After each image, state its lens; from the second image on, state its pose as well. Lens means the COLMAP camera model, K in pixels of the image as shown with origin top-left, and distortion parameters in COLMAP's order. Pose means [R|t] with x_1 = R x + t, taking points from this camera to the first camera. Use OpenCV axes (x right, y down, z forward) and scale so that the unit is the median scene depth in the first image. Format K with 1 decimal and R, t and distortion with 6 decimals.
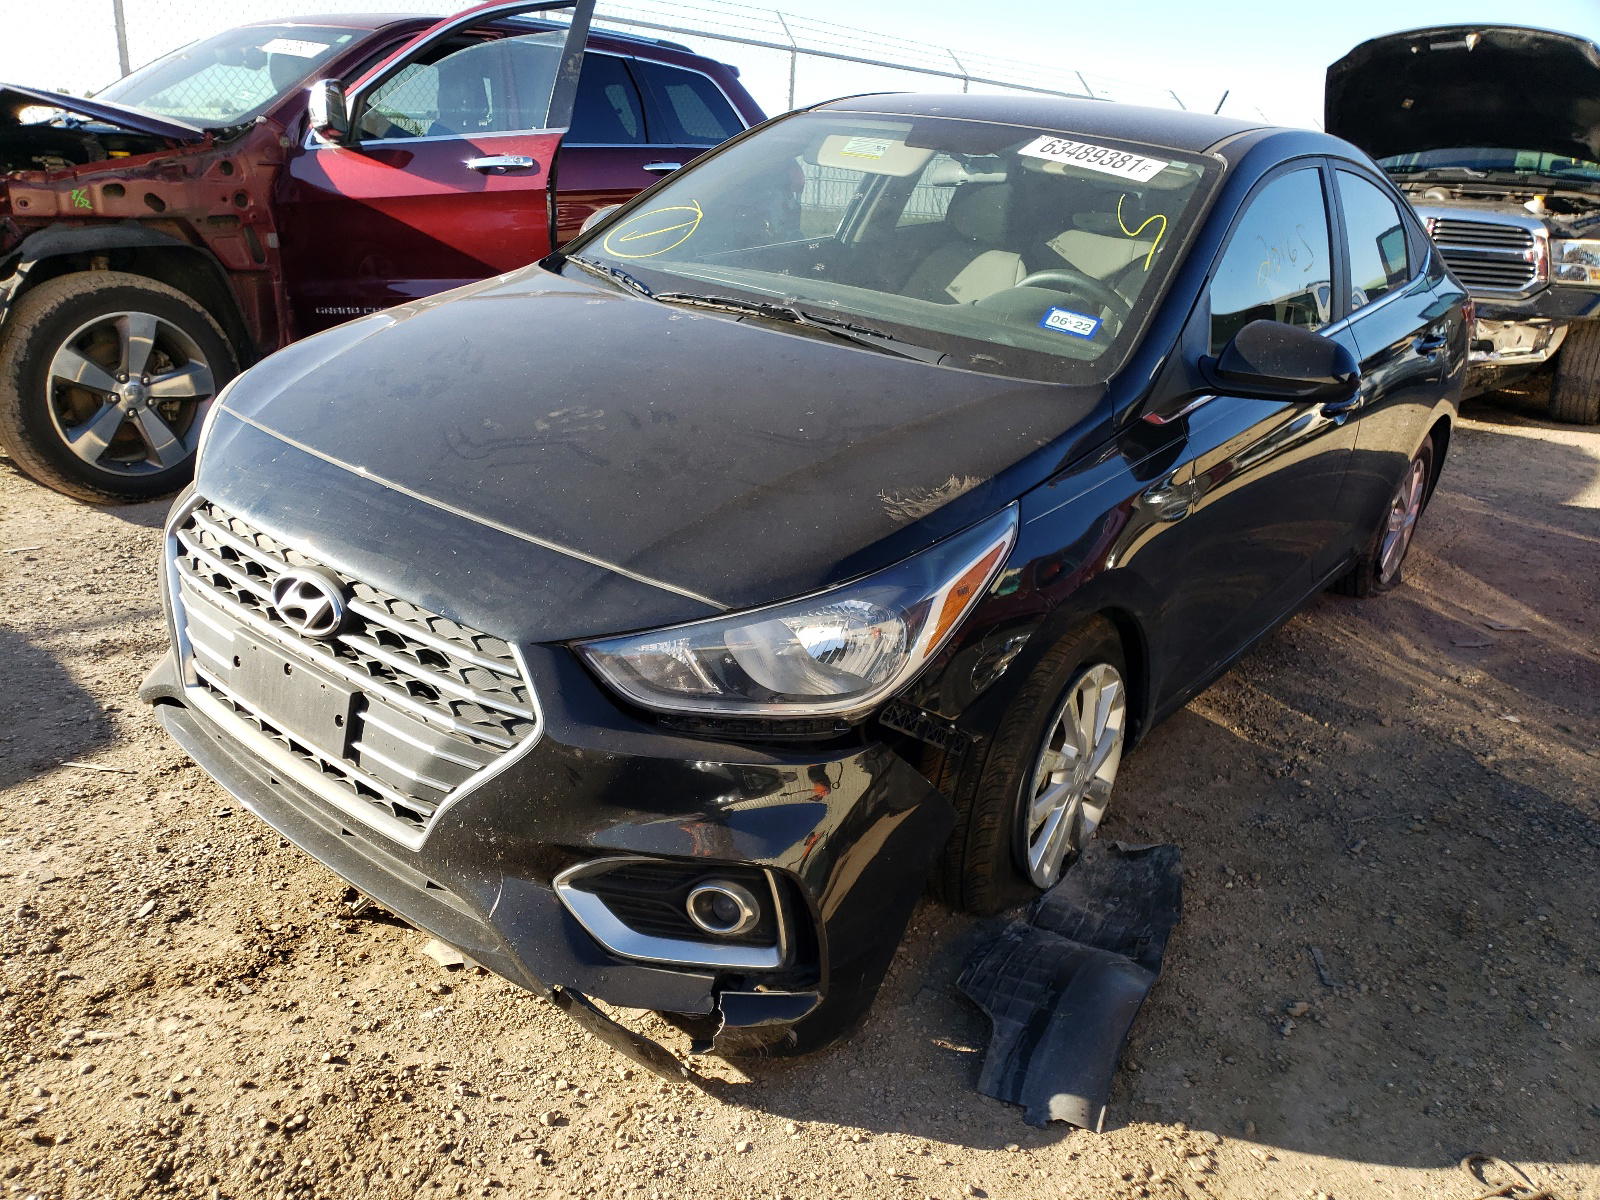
lens RADIAL K [[1200.2, 0, 802.4], [0, 1200.2, 599.1], [0, 0, 1]] dist [-0.005133, 0.005014]
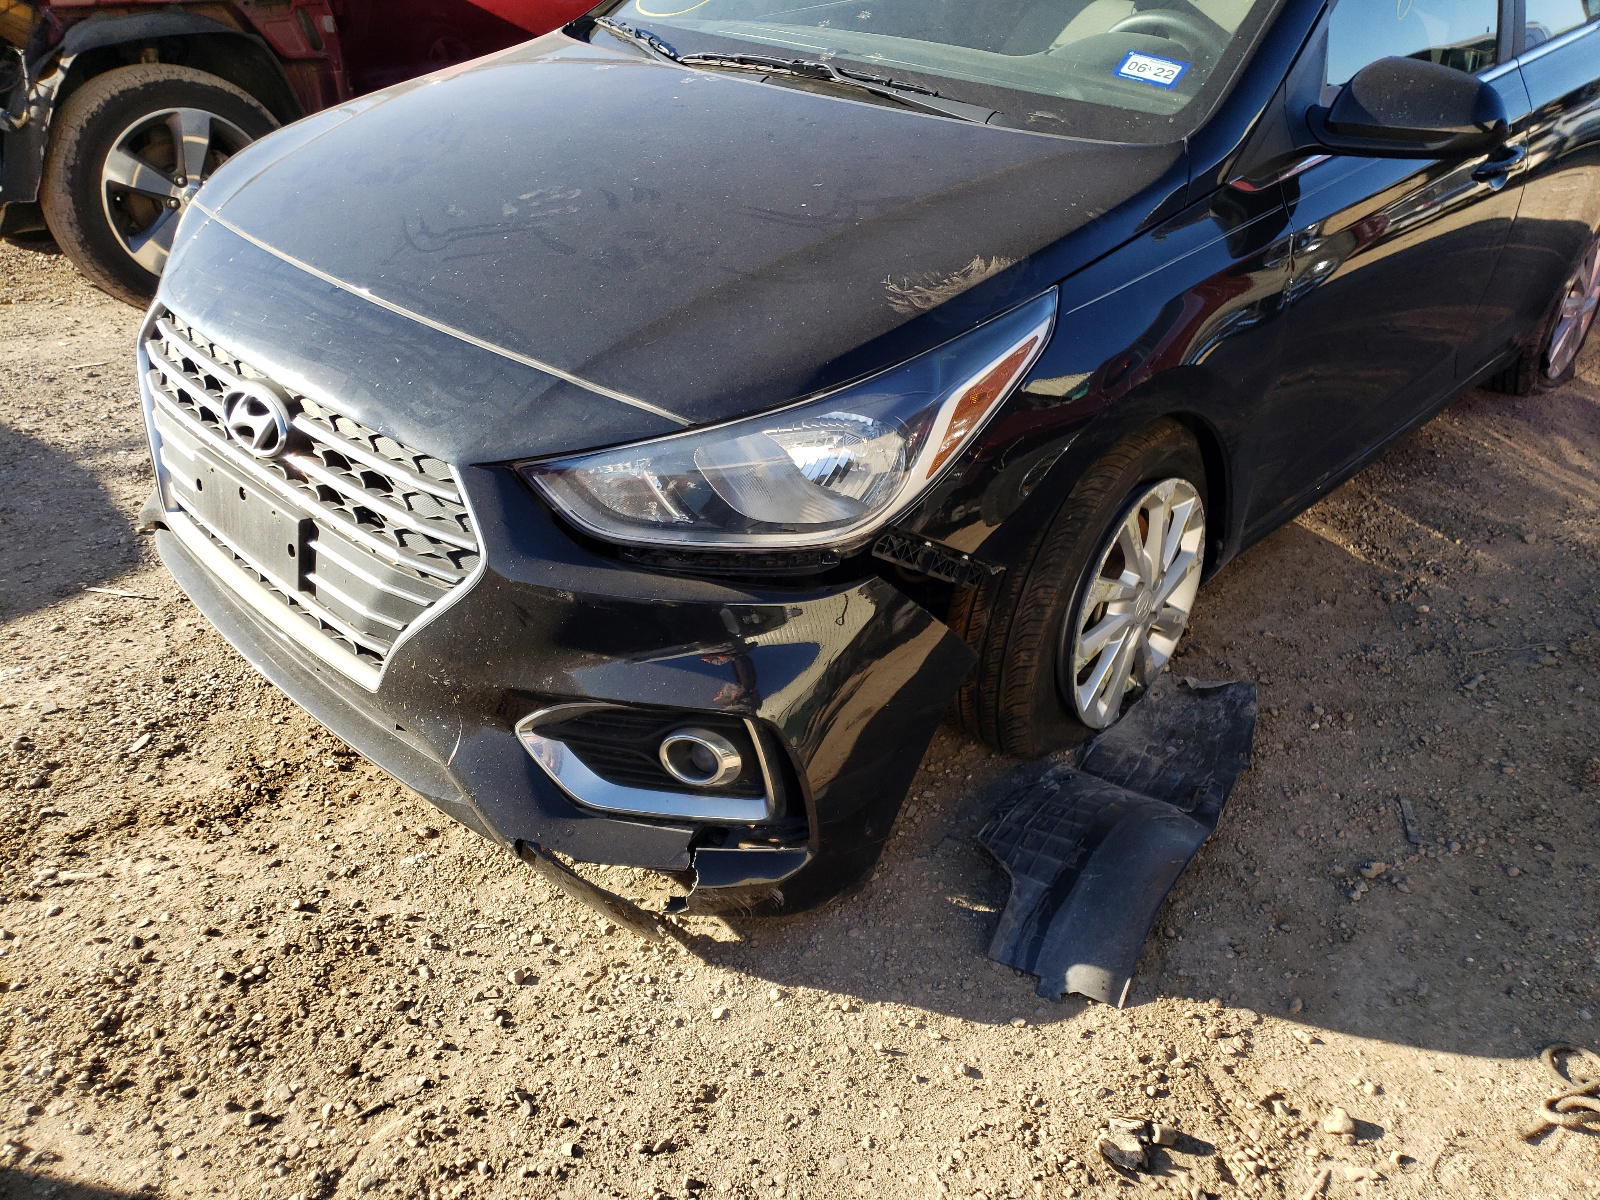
lens RADIAL K [[1250.0, 0, 796.9], [0, 1250.0, 597.4], [0, 0, 1]] dist [-0.008558, 0.008593]
pose [[0.995735, 0.000542, -0.092255, 0.078009], [0.013454, 0.988439, 0.151019, -0.001291], [0.091270, -0.151616, 0.984217, 0.090118]]
